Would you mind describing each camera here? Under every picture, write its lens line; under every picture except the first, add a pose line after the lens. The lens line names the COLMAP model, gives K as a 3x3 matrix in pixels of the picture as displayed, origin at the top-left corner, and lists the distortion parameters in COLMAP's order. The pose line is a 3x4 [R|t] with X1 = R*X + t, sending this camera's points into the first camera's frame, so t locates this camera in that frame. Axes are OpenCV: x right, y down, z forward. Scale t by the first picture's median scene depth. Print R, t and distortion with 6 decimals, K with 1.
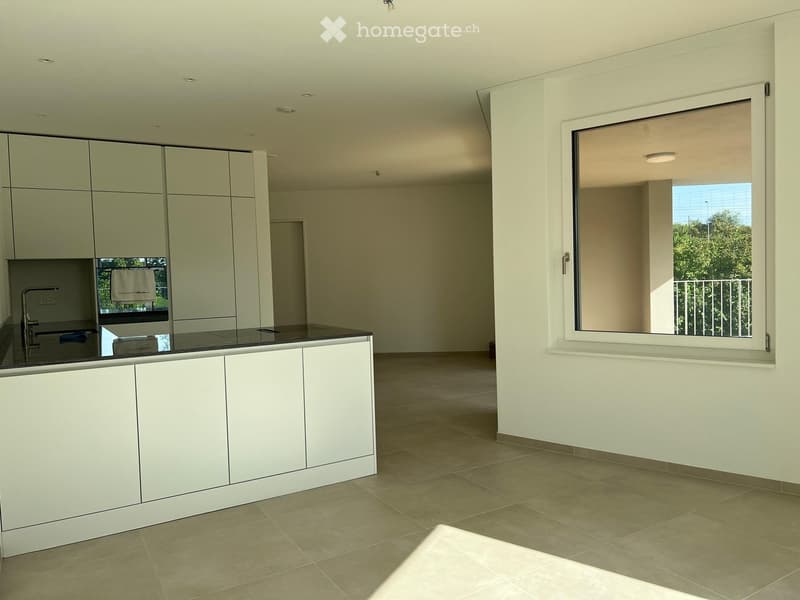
lens RADIAL K [[557.8, 0, 400.7], [0, 557.8, 310.3], [0, 0, 1]] dist [0.072795, -0.107247]
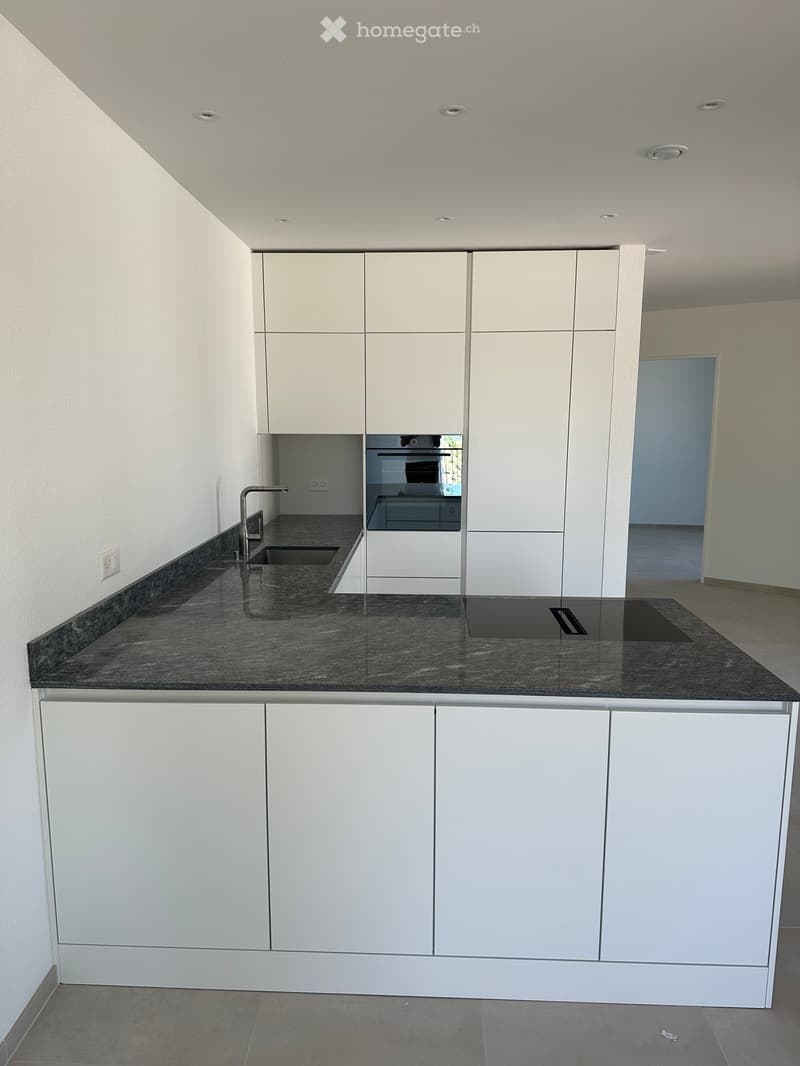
lens RADIAL K [[743.3, 0, 404.2], [0, 743.3, 537.1], [0, 0, 1]] dist [0.072795, -0.107247]
pose [[0.837696, 0.116611, -0.533543, -0.009295], [-0.065270, 0.991313, 0.114184, -0.071368], [0.542223, -0.060827, 0.838030, 0.254523]]
